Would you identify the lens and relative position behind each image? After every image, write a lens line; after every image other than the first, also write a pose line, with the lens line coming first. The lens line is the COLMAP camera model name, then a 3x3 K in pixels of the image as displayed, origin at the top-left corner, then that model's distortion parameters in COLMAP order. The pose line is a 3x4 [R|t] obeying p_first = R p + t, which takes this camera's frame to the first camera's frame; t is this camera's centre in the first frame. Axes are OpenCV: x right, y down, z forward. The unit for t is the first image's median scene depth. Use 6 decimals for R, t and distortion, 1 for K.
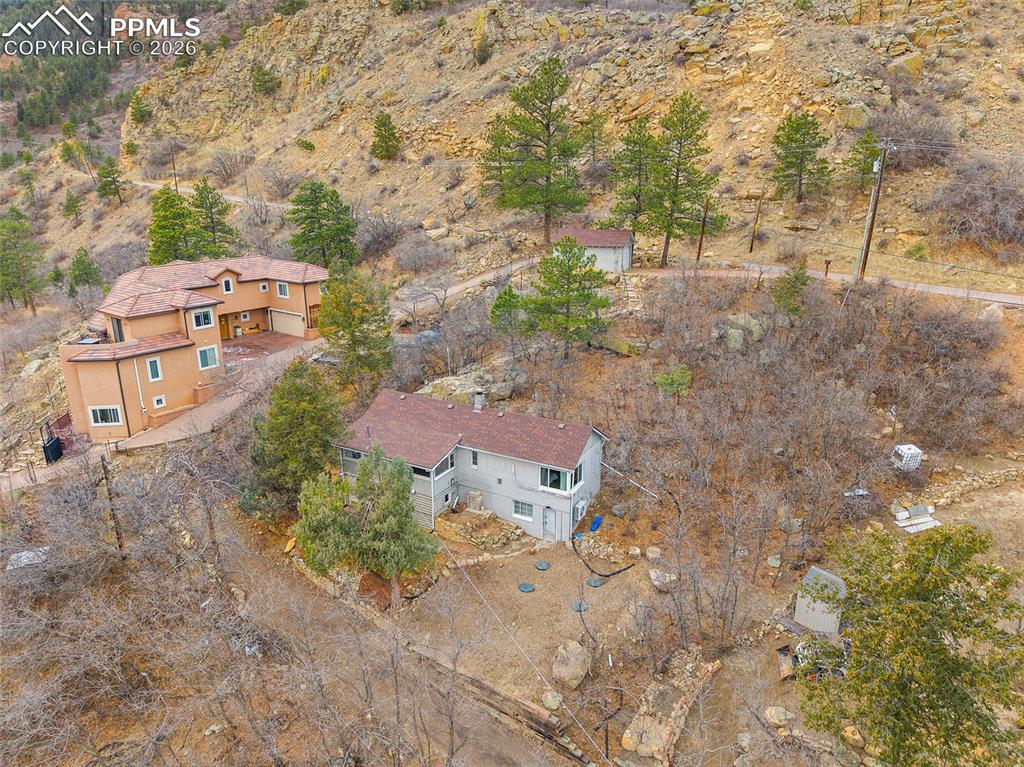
lens RADIAL K [[686.2, 0, 512.0], [0, 686.2, 383.5], [0, 0, 1]] dist [0.003220, -0.006695]
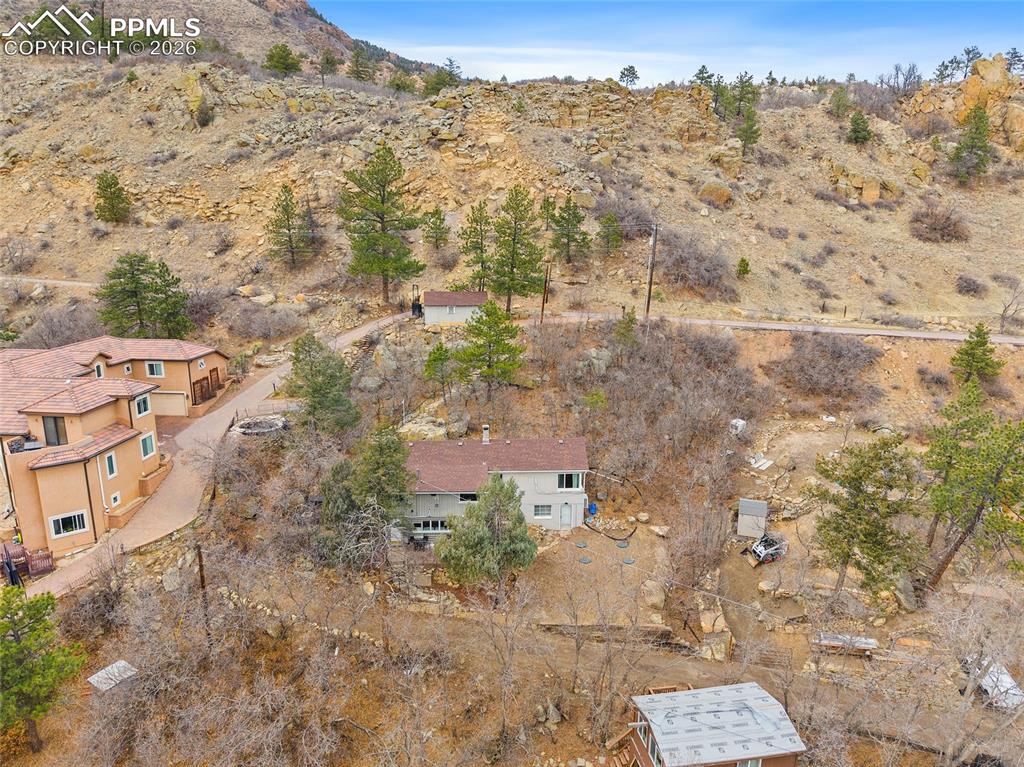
lens RADIAL K [[689.6, 0, 512.0], [0, 689.6, 383.5], [0, 0, 1]] dist [0.020411, -0.028890]
pose [[0.851073, -0.117250, 0.511788, -0.388820], [0.150780, 0.988268, -0.024328, -0.018425], [-0.502931, 0.097872, 0.858767, -0.067216]]
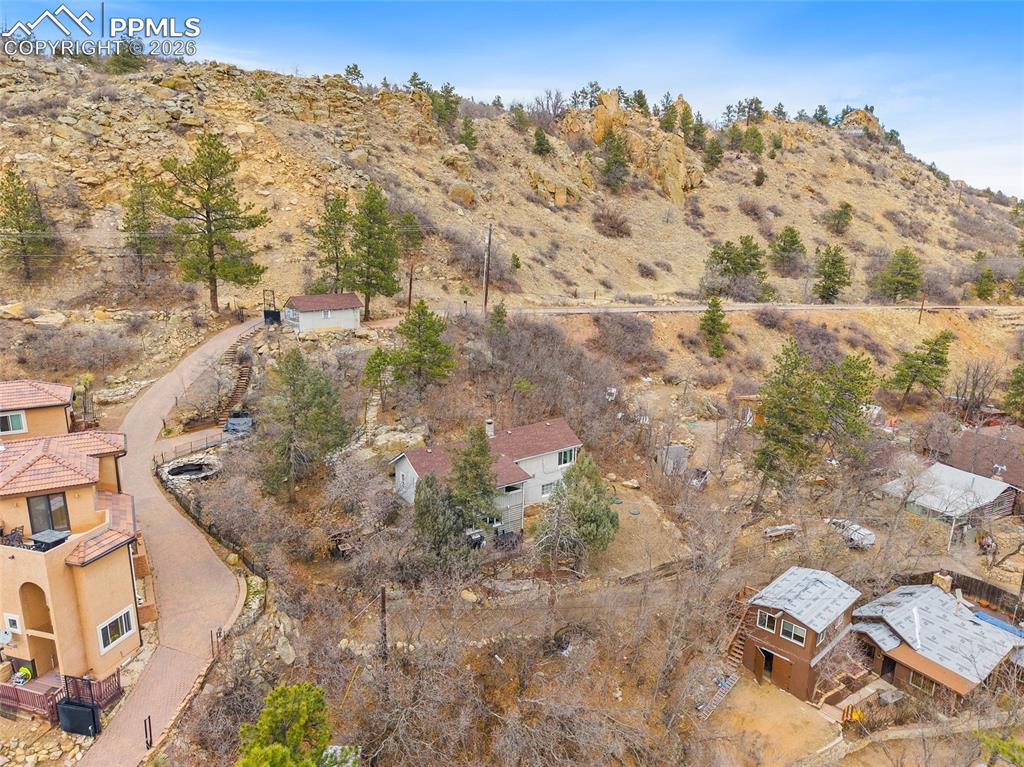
lens RADIAL K [[689.6, 0, 512.0], [0, 689.6, 383.5], [0, 0, 1]] dist [0.020411, -0.028890]
pose [[0.408236, -0.207017, 0.889094, -0.710229], [0.259004, 0.960191, 0.104647, -0.111541], [-0.875363, 0.187558, 0.445602, 0.223992]]
